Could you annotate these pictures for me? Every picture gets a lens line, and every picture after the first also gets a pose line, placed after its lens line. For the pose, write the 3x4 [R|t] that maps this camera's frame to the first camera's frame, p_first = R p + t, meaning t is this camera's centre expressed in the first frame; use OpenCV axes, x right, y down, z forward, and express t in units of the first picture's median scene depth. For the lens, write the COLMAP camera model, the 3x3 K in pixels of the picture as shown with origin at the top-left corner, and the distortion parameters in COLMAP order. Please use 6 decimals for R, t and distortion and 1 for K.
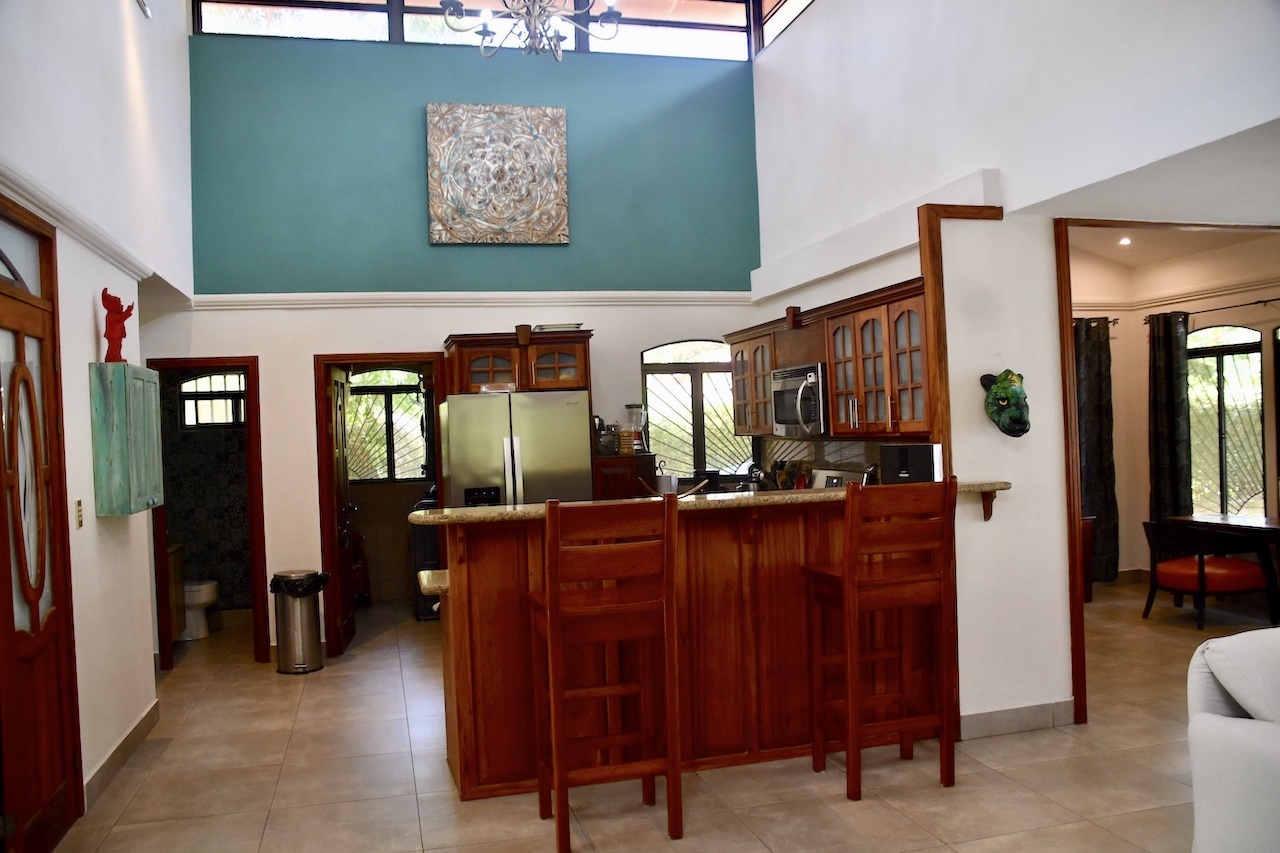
lens RADIAL K [[1005.8, 0, 630.3], [0, 1005.8, 432.7], [0, 0, 1]] dist [-0.126004, 0.113242]
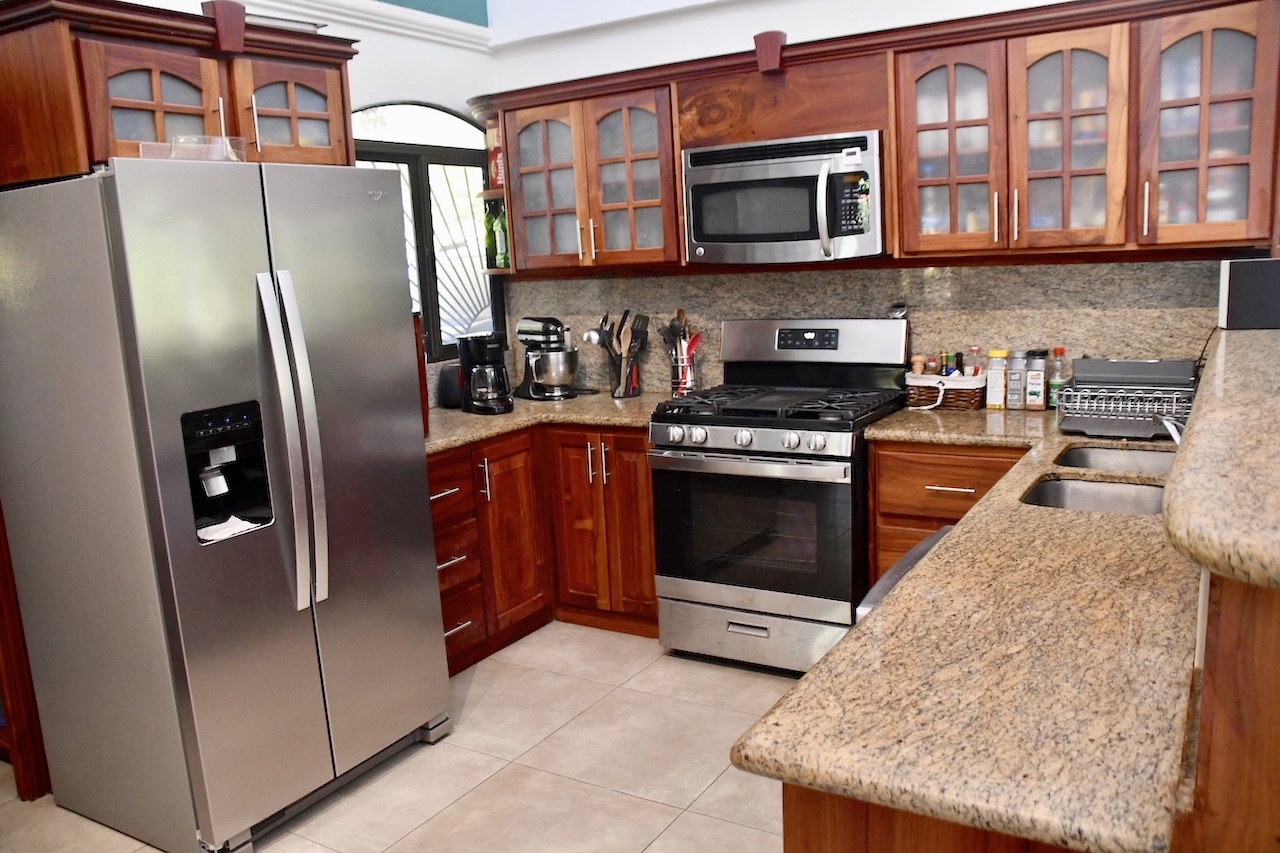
lens RADIAL K [[1005.8, 0, 622.5], [0, 1005.8, 435.4], [0, 0, 1]] dist [-0.126004, 0.113242]
pose [[0.720502, -0.123386, 0.682387, -0.334912], [0.028888, 0.988529, 0.148240, 0.015447], [-0.692851, -0.087094, 0.715802, 0.697320]]
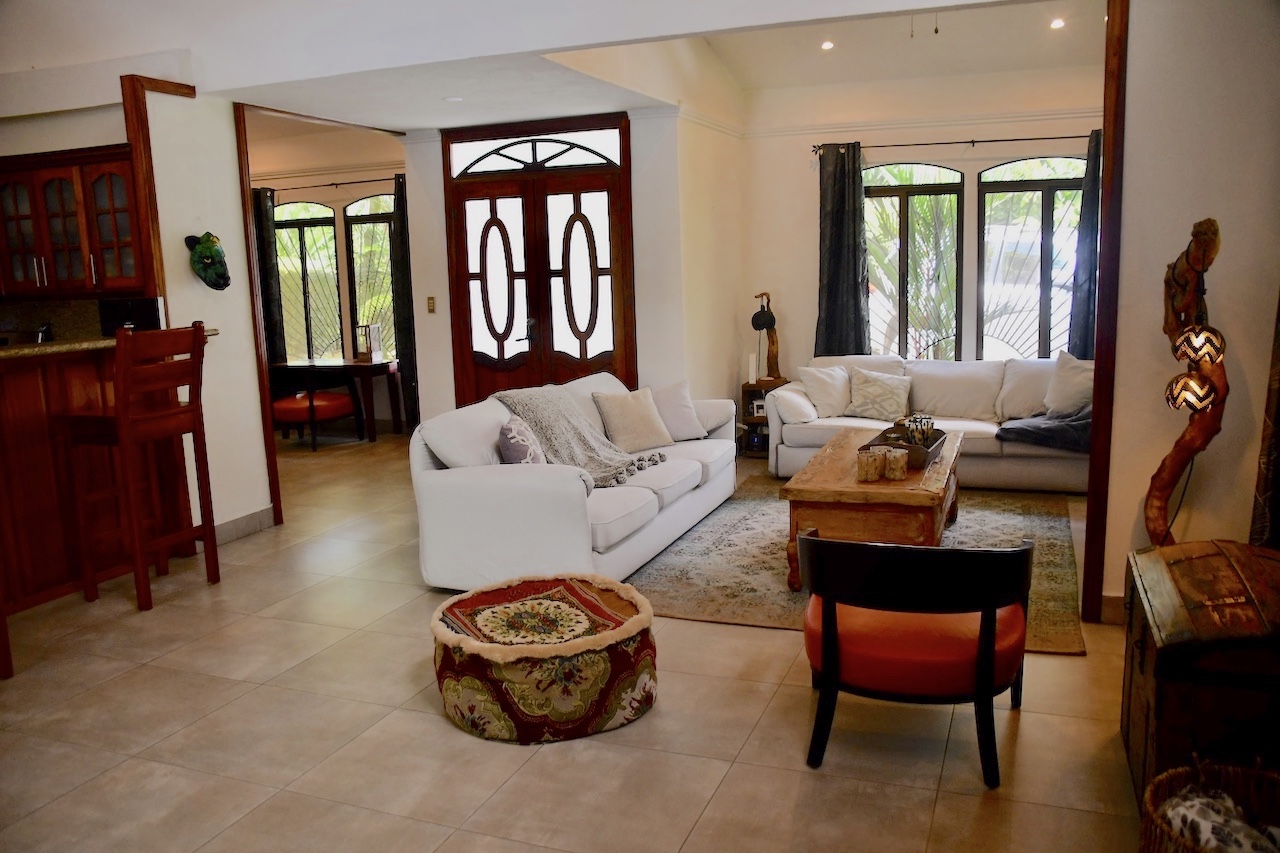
lens RADIAL K [[1005.8, 0, 640.7], [0, 1005.8, 426.7], [0, 0, 1]] dist [-0.126004, 0.113242]
pose [[0.577183, -0.114054, 0.808611, -0.231321], [0.013520, 0.991397, 0.130186, 0.015713], [-0.816503, -0.064209, 0.573760, -0.071194]]
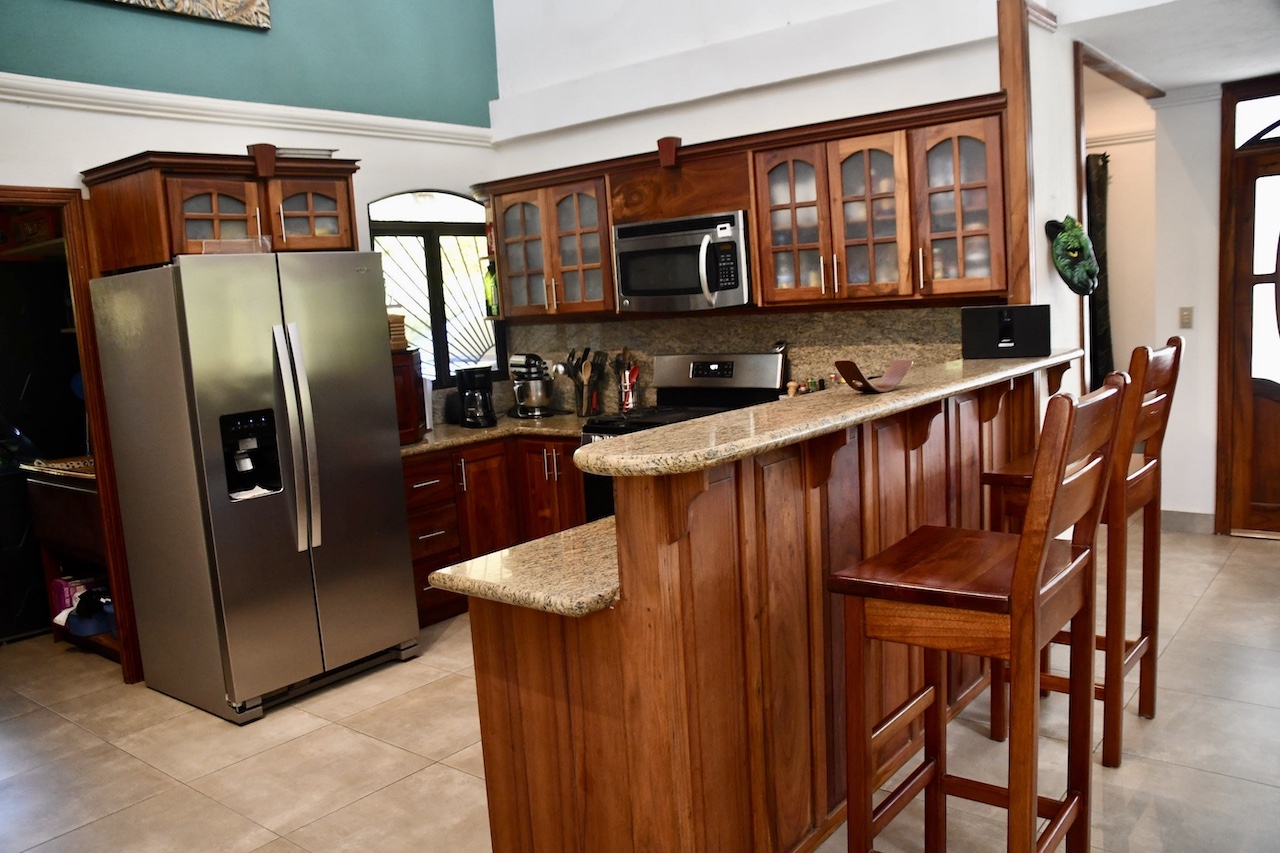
lens RADIAL K [[1005.8, 0, 616.0], [0, 1005.8, 433.7], [0, 0, 1]] dist [-0.126004, 0.113242]
pose [[0.806839, -0.091964, 0.583570, -0.354623], [0.036657, 0.993699, 0.105914, 0.015041], [-0.589633, -0.064063, 0.805126, 0.447038]]
